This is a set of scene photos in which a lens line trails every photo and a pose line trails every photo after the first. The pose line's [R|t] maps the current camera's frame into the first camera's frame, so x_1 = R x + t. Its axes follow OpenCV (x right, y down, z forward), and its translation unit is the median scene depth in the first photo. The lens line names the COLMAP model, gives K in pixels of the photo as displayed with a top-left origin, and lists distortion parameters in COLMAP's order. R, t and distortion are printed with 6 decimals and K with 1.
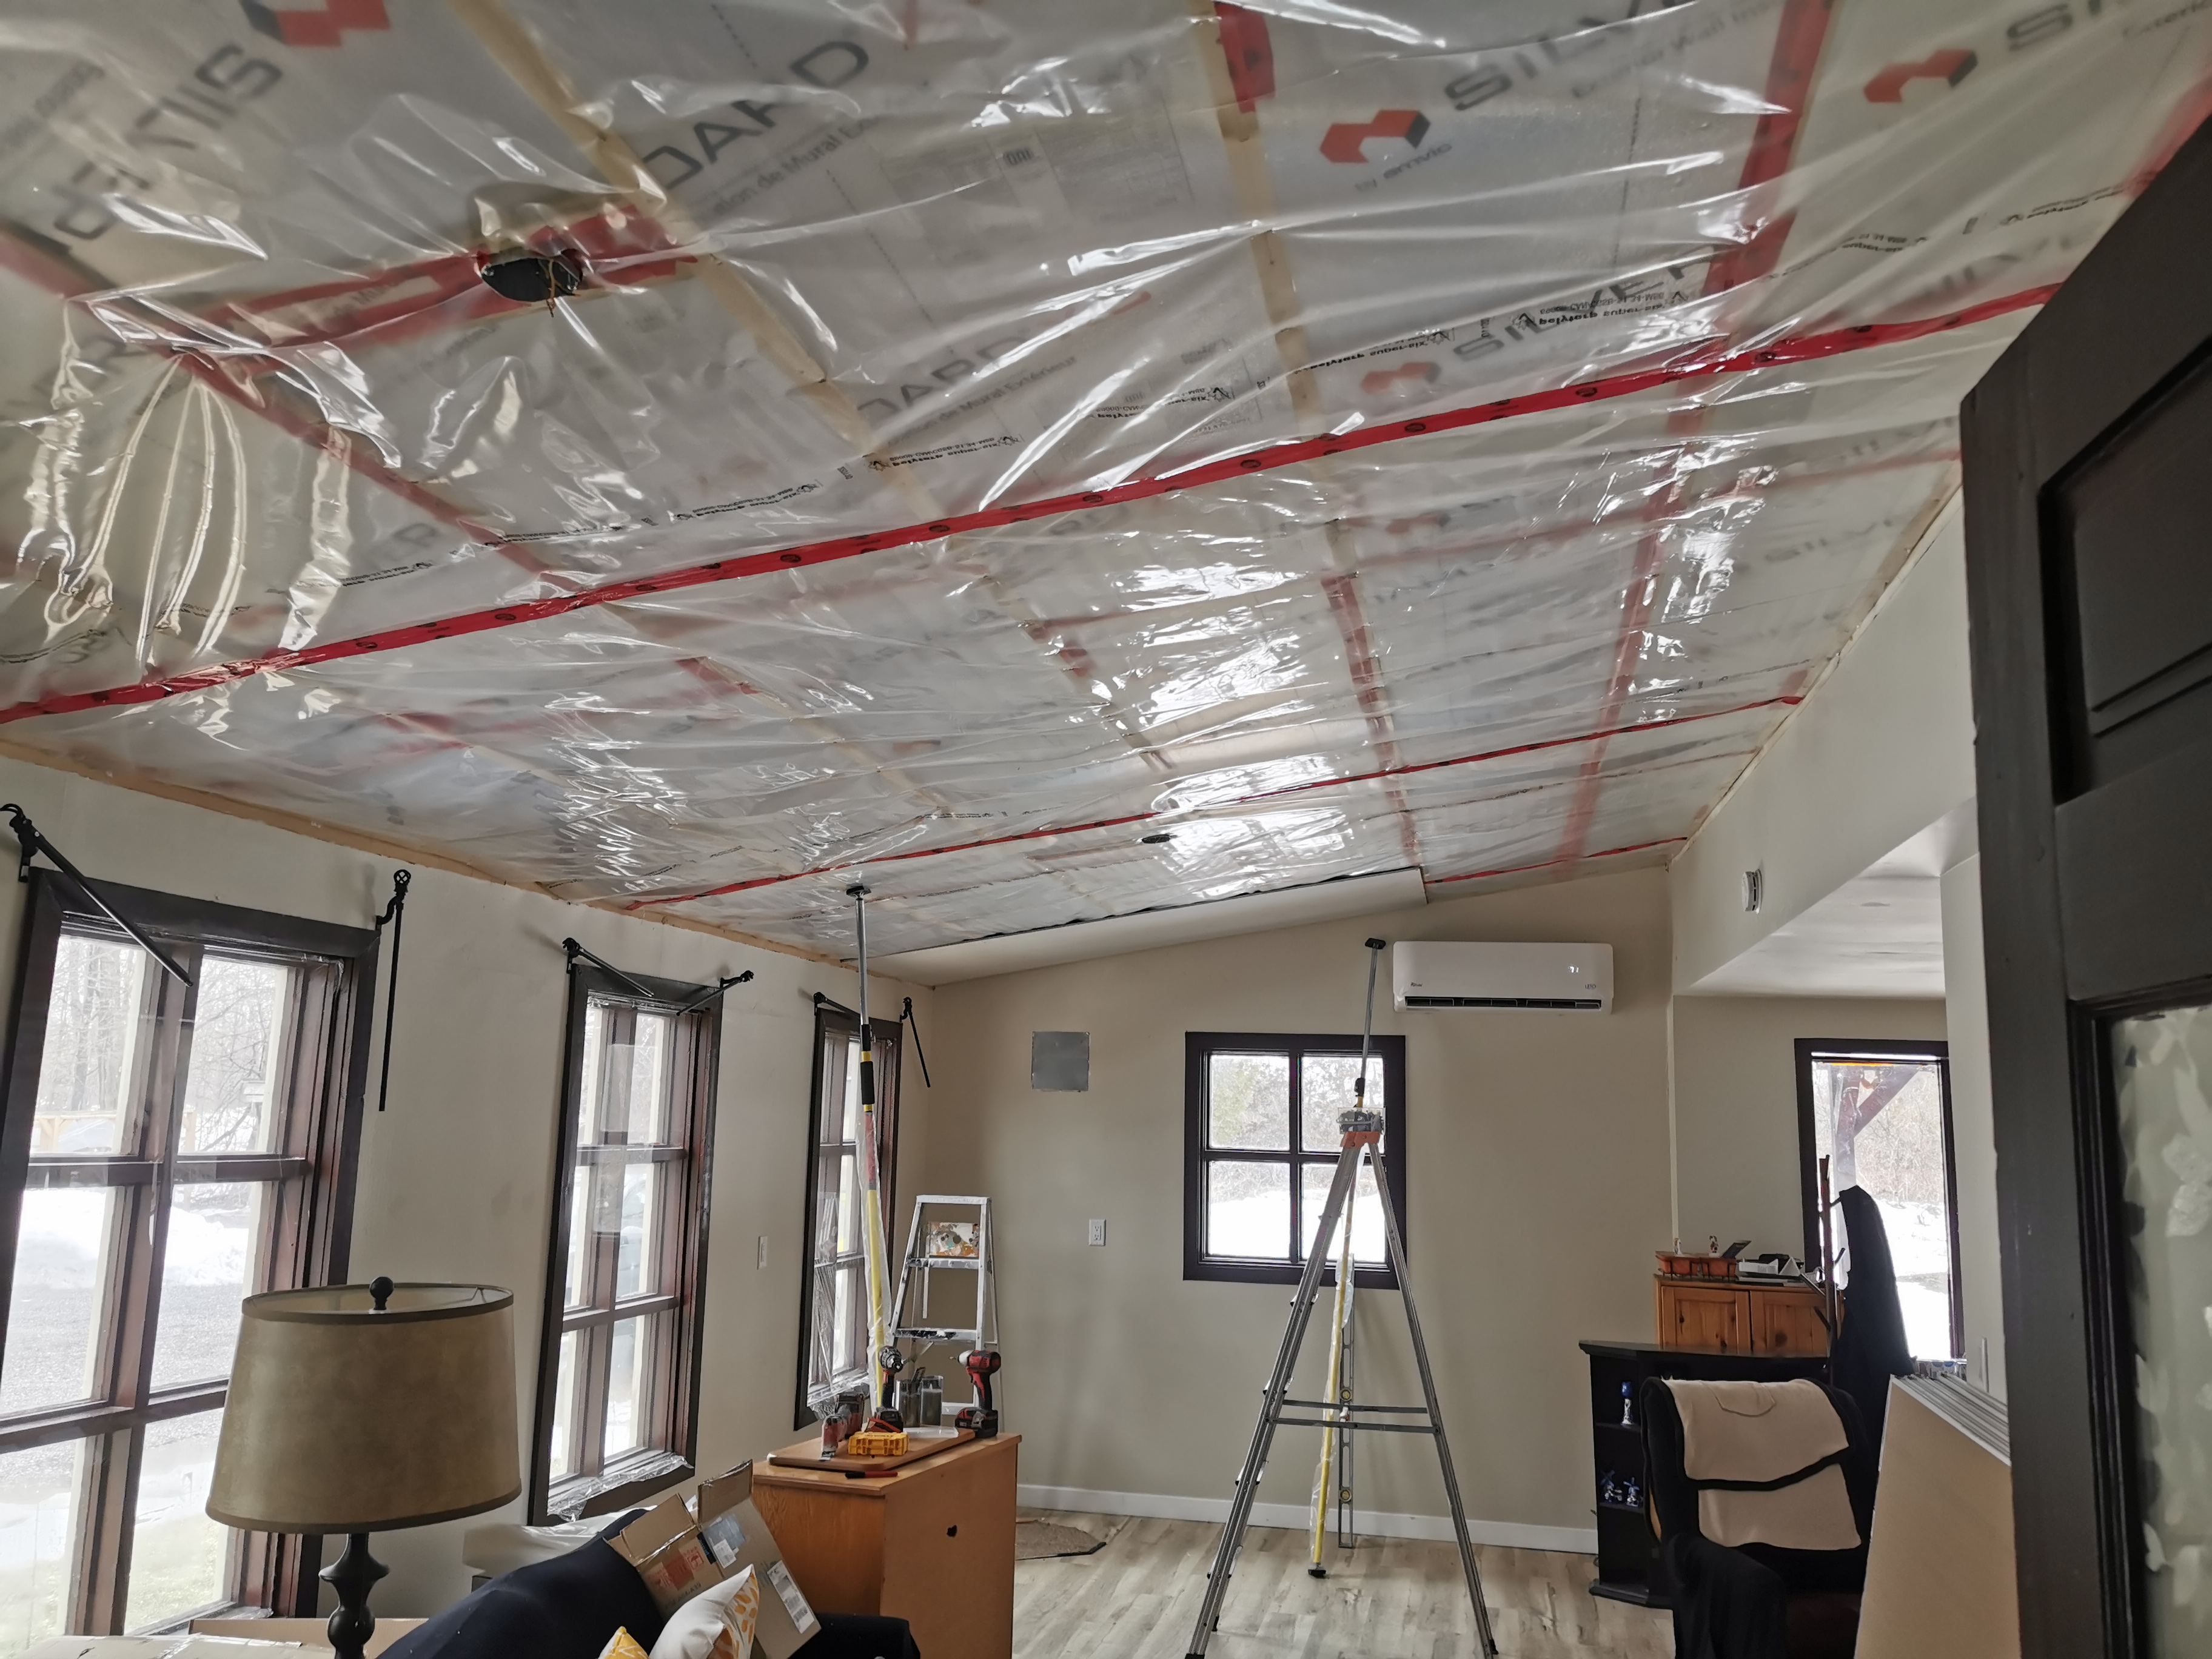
lens RADIAL K [[1731.3, 0, 1121.6], [0, 1731.3, 829.7], [0, 0, 1]] dist [0.055791, -0.077830]
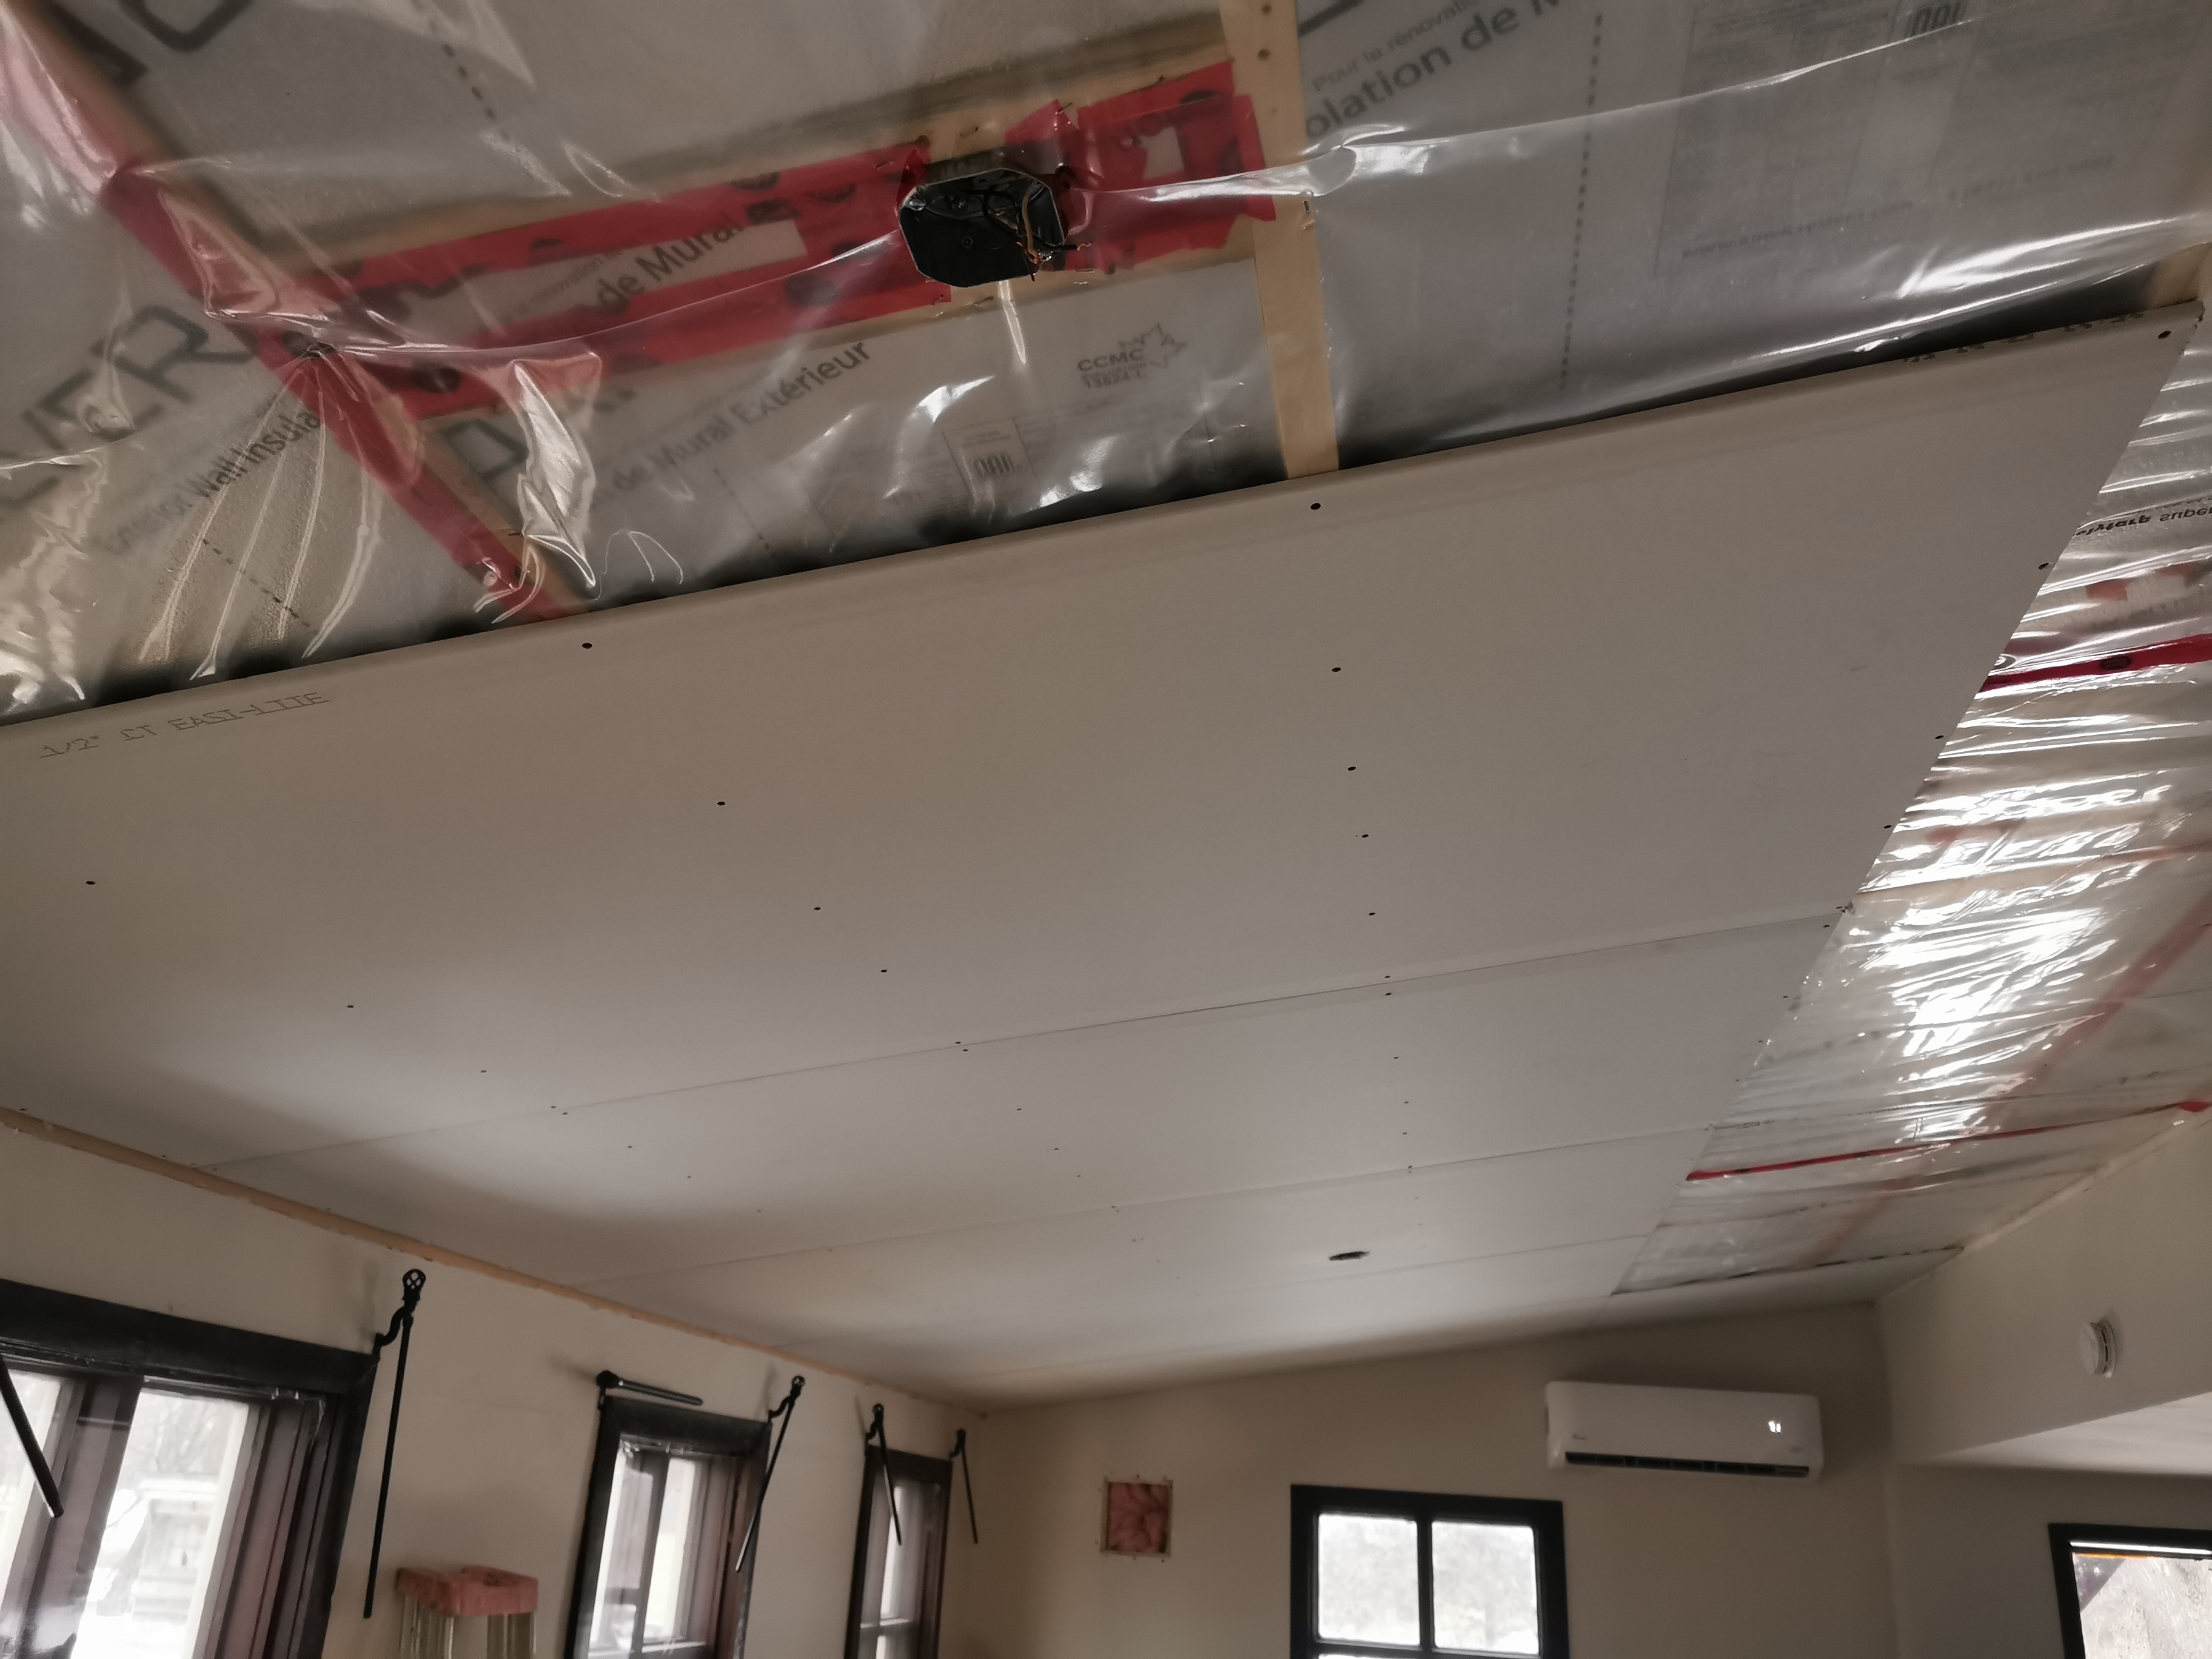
lens RADIAL K [[1731.3, 0, 1091.8], [0, 1731.3, 815.1], [0, 0, 1]] dist [0.055791, -0.077830]
pose [[0.999485, 0.031924, -0.003187, -0.095801], [-0.031818, 0.973630, -0.225902, -0.005807], [-0.004109, 0.225887, 0.974145, 0.167438]]
